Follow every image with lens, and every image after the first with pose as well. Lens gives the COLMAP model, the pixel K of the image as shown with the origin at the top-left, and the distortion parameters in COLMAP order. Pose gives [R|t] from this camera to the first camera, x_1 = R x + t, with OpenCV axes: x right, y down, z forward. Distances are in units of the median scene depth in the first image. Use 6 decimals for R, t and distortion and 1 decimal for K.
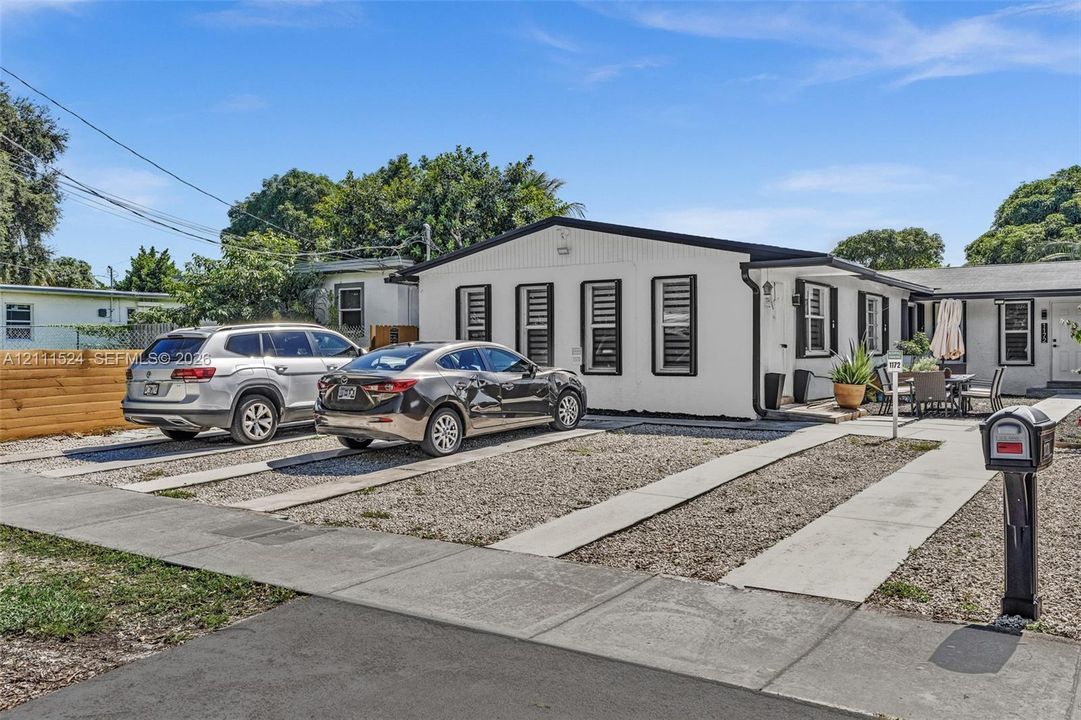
lens RADIAL K [[908.8, 0, 540.0], [0, 908.8, 335.6], [0, 0, 1]] dist [0.000322, -0.002750]
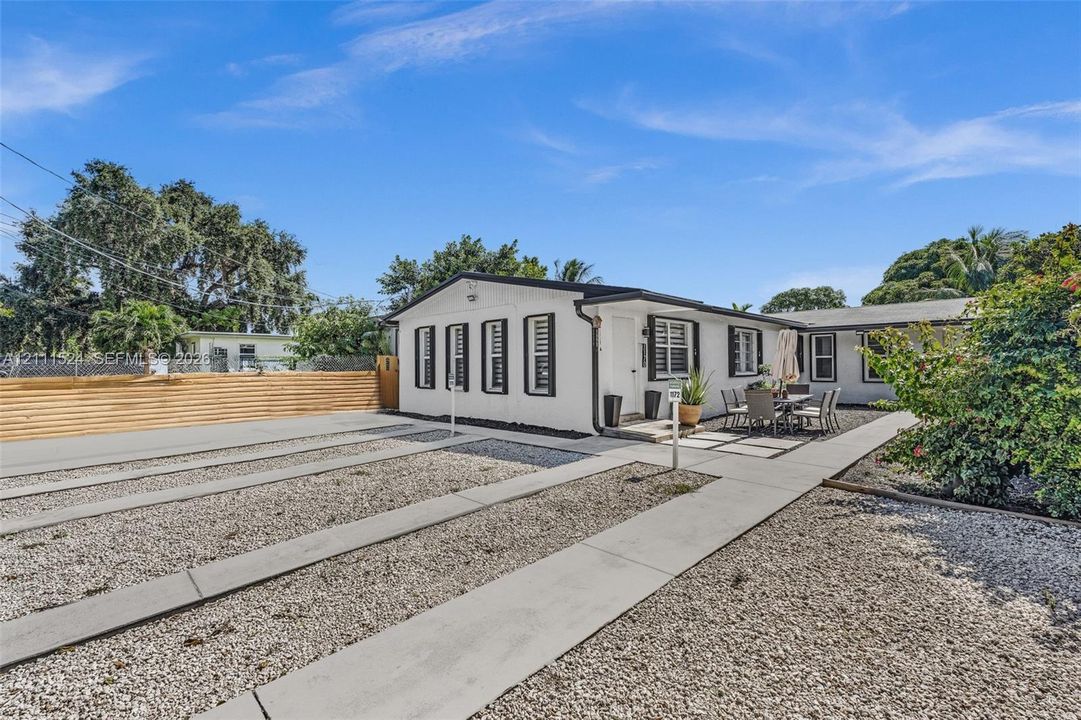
lens RADIAL K [[489.6, 0, 540.4], [0, 489.6, 350.9], [0, 0, 1]] dist [0.001418, -0.000304]
pose [[0.984461, -0.010739, -0.175275, 0.245404], [0.008028, 0.999837, -0.016167, -0.005159], [0.175420, 0.014508, 0.984387, 0.326490]]
